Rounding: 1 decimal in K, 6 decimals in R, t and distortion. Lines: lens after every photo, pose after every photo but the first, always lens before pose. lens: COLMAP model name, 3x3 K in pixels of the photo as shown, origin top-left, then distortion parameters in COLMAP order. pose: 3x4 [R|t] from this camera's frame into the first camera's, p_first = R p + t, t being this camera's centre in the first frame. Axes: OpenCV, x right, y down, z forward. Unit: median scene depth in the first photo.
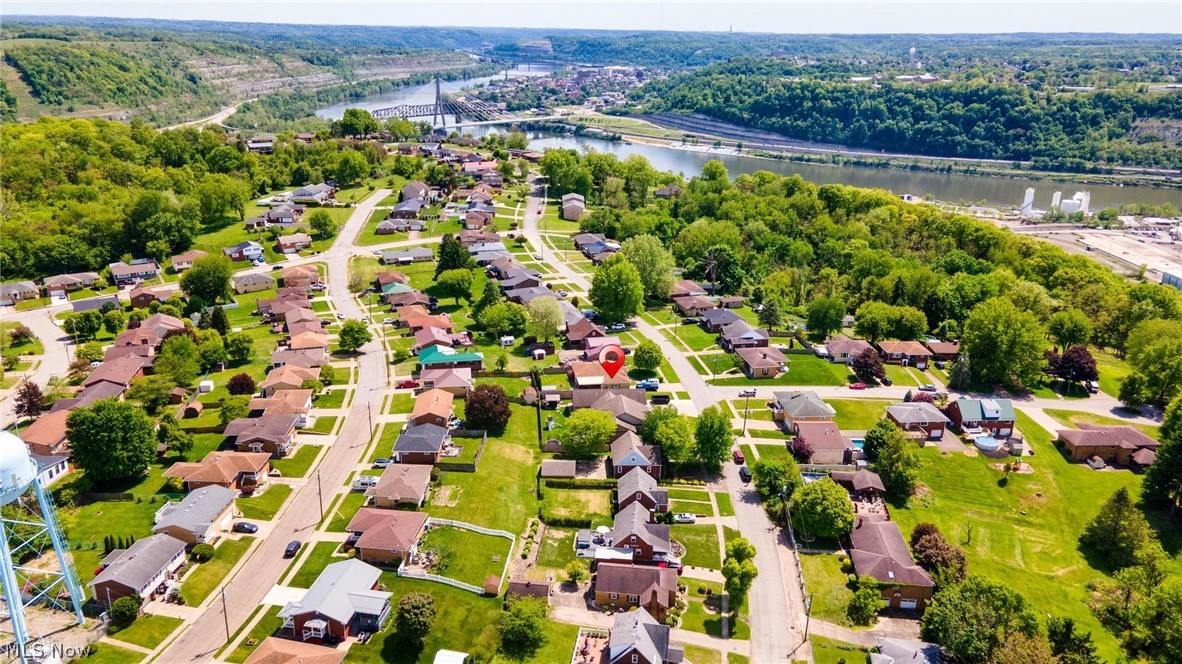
lens RADIAL K [[855.8, 0, 589.5], [0, 855.8, 330.9], [0, 0, 1]] dist [0.038916, 0.021130]
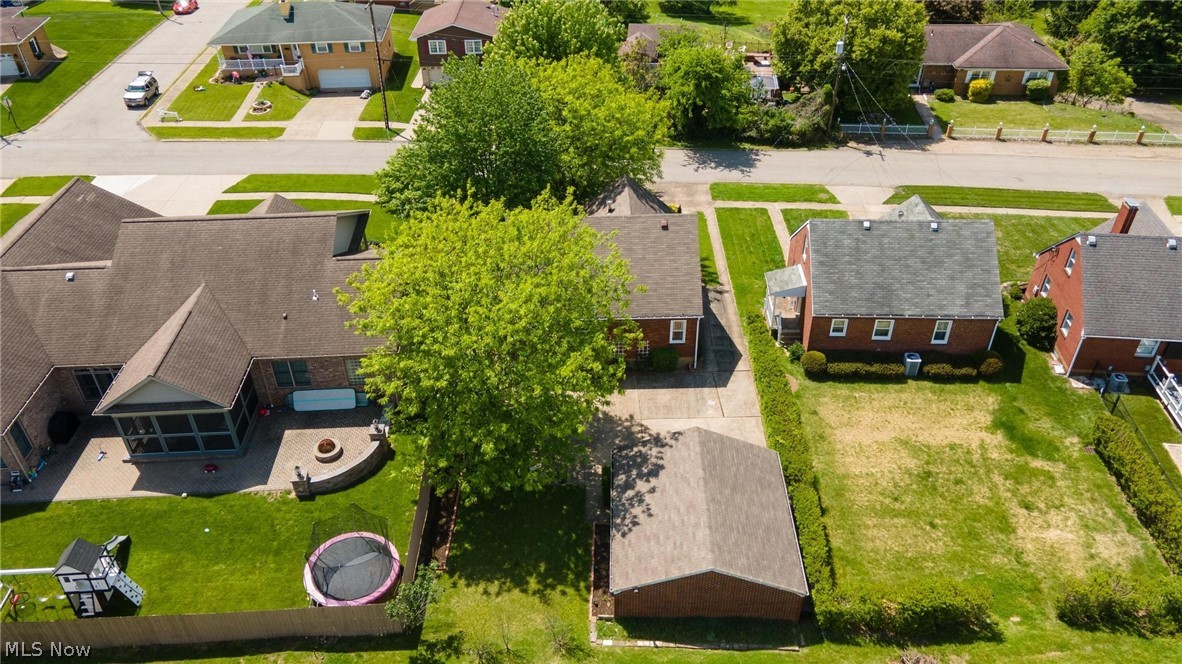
lens RADIAL K [[855.8, 0, 589.5], [0, 855.8, 330.9], [0, 0, 1]] dist [0.038916, 0.021130]
pose [[0.021043, -0.595626, 0.802986, -0.019945], [0.341795, 0.759057, 0.554084, 0.002644], [-0.939539, 0.262797, 0.219555, 0.121938]]
